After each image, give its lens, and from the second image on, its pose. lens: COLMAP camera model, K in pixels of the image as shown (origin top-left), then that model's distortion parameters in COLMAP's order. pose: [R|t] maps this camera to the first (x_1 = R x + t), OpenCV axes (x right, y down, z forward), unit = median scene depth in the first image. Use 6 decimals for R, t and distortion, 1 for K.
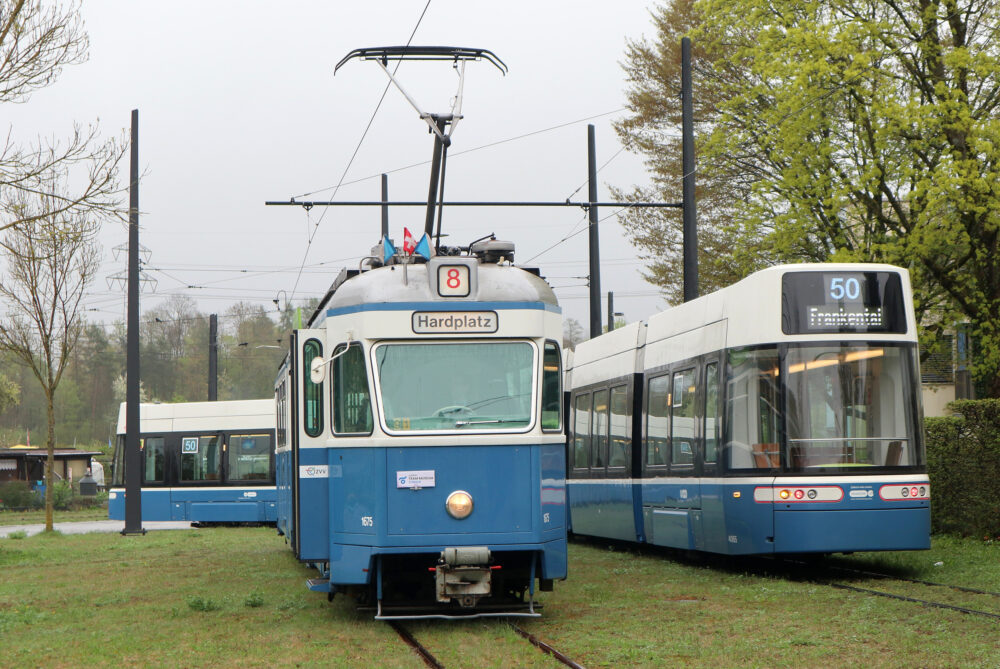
lens RADIAL K [[2166.1, 0, 500.1], [0, 2166.1, 334.3], [0, 0, 1]] dist [-0.096597, -0.116474]
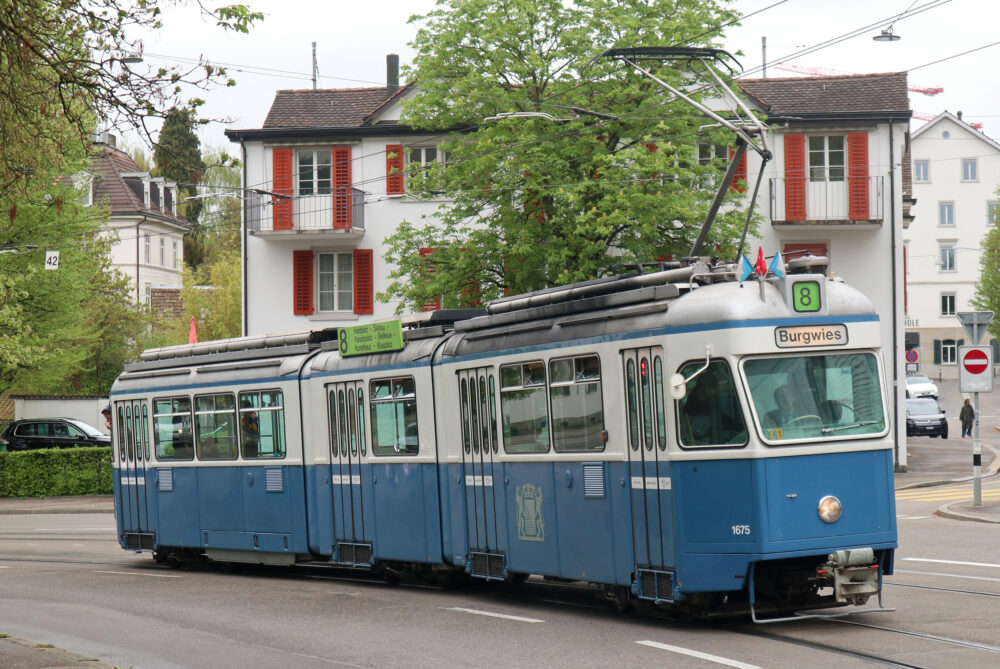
lens RADIAL K [[2166.1, 0, 500.1], [0, 2166.1, 334.3], [0, 0, 1]] dist [-0.096597, -0.116474]
pose [[0.974697, -0.034087, 0.220916, -0.400437], [0.032570, 0.999414, 0.010506, -0.022318], [-0.221145, -0.003045, 0.975236, 0.011149]]
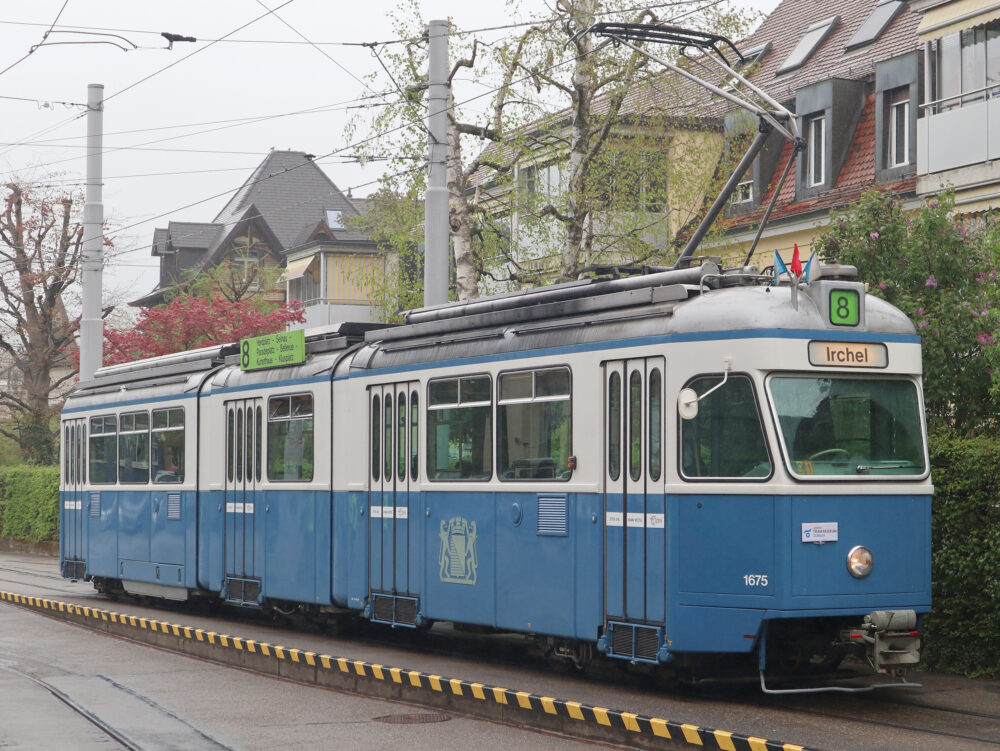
lens RADIAL K [[2045.2, 0, 498.0], [0, 2045.2, 378.5], [0, 0, 1]] dist [-0.062621, -0.137917]
pose [[0.944790, 0.032204, 0.326091, -0.427293], [-0.032967, 0.999451, -0.003188, 0.011707], [-0.326015, -0.007739, 0.945333, 0.261168]]
